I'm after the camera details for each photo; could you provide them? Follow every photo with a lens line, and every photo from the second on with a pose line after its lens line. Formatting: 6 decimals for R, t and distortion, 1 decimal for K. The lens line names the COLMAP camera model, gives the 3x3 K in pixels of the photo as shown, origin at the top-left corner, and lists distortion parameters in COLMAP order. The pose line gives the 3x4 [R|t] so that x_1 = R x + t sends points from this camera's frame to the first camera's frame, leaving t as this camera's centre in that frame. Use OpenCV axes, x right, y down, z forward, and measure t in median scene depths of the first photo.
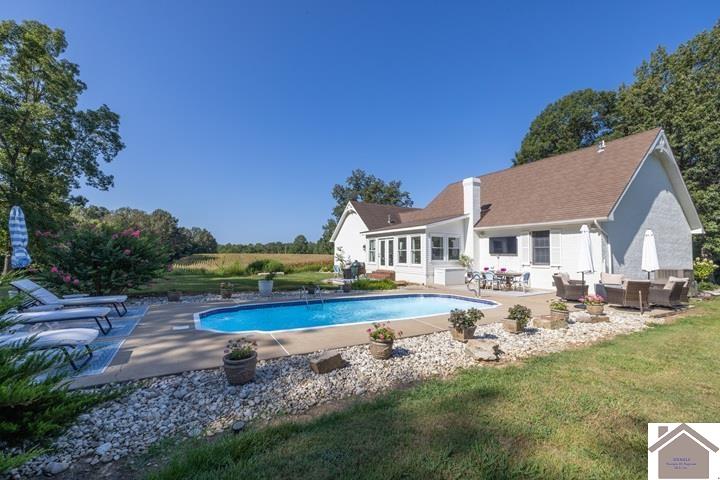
lens RADIAL K [[313.3, 0, 364.0], [0, 313.3, 238.7], [0, 0, 1]] dist [0.000532, -0.000262]
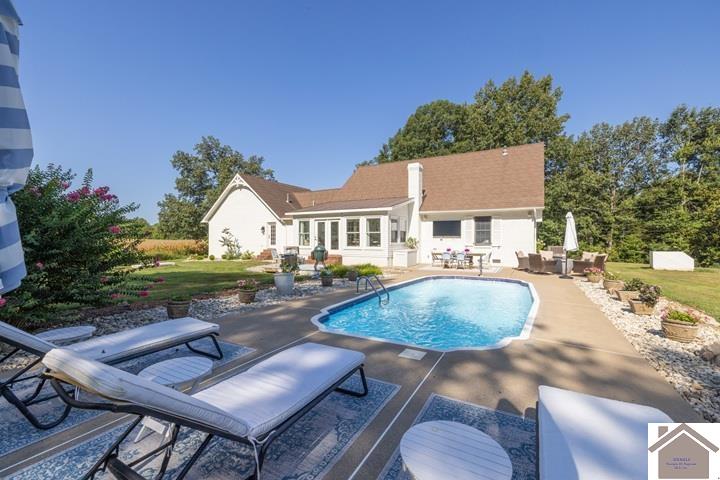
lens RADIAL K [[313.3, 0, 360.4], [0, 313.3, 242.0], [0, 0, 1]] dist [0.000532, -0.000262]
pose [[0.849532, -0.012100, 0.527398, -0.360660], [-0.021045, 0.998164, 0.056800, 0.011172], [-0.527116, -0.059353, 0.847718, 0.196820]]
